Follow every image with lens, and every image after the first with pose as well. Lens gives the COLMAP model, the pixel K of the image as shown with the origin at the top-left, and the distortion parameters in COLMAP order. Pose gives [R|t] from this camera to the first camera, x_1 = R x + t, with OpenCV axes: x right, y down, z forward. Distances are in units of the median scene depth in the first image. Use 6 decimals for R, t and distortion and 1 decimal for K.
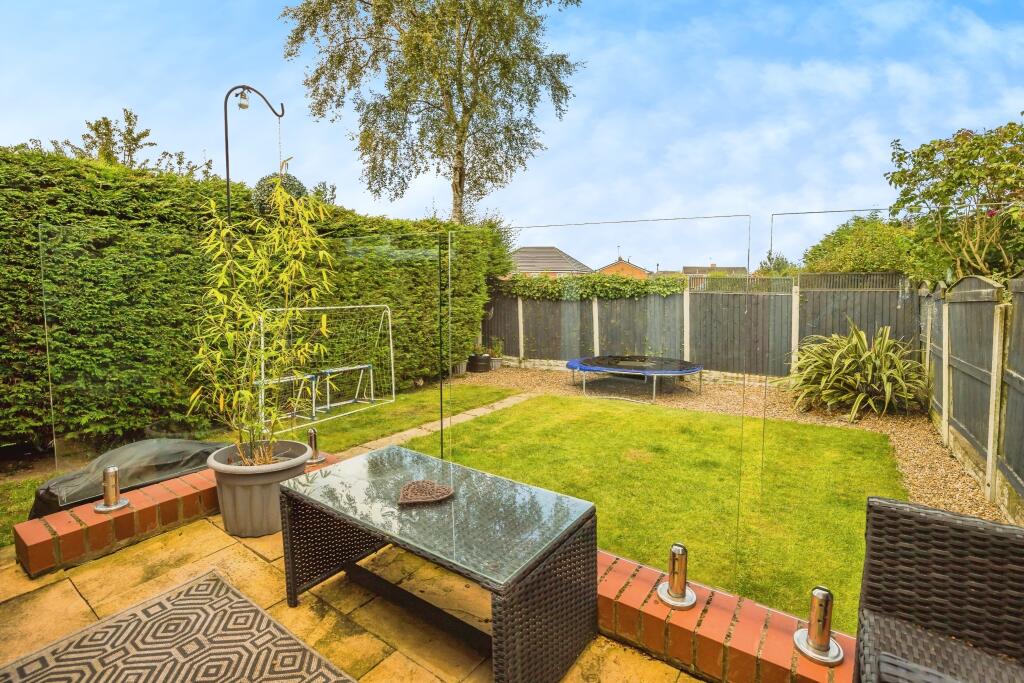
lens RADIAL K [[478.4, 0, 512.0], [0, 478.4, 341.5], [0, 0, 1]] dist [-0.000046, 0.000053]
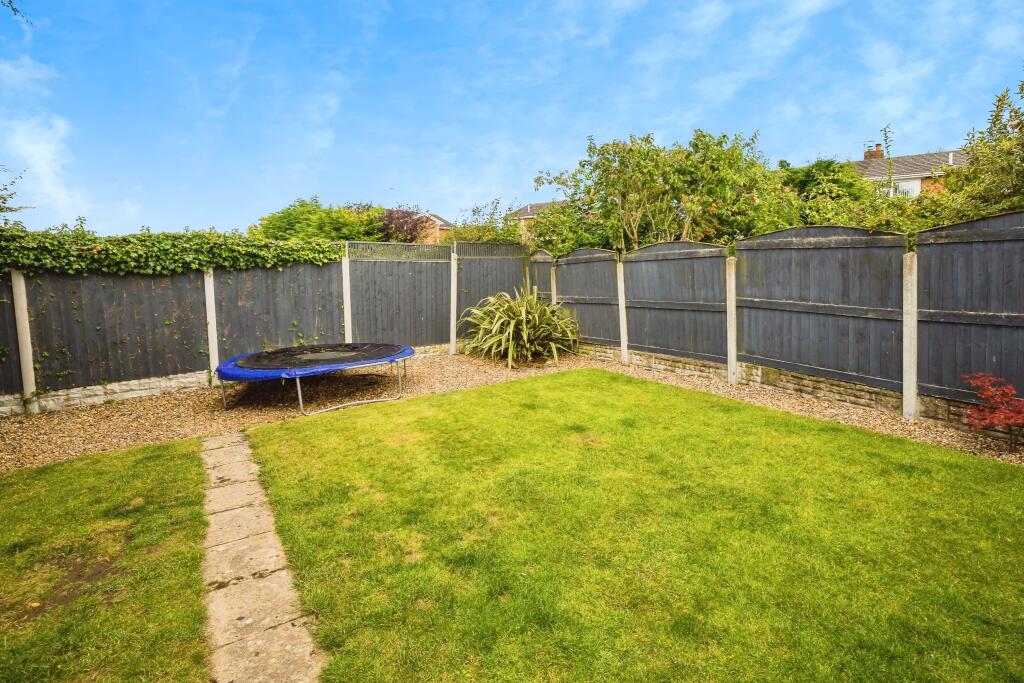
lens RADIAL K [[500.9, 0, 515.6], [0, 500.9, 290.3], [0, 0, 1]] dist [-0.000764, -0.000037]
pose [[0.400484, -0.043581, 0.915267, -0.281674], [0.112126, 0.993692, -0.001746, -0.016028], [-0.909418, 0.103325, 0.402844, 0.367539]]
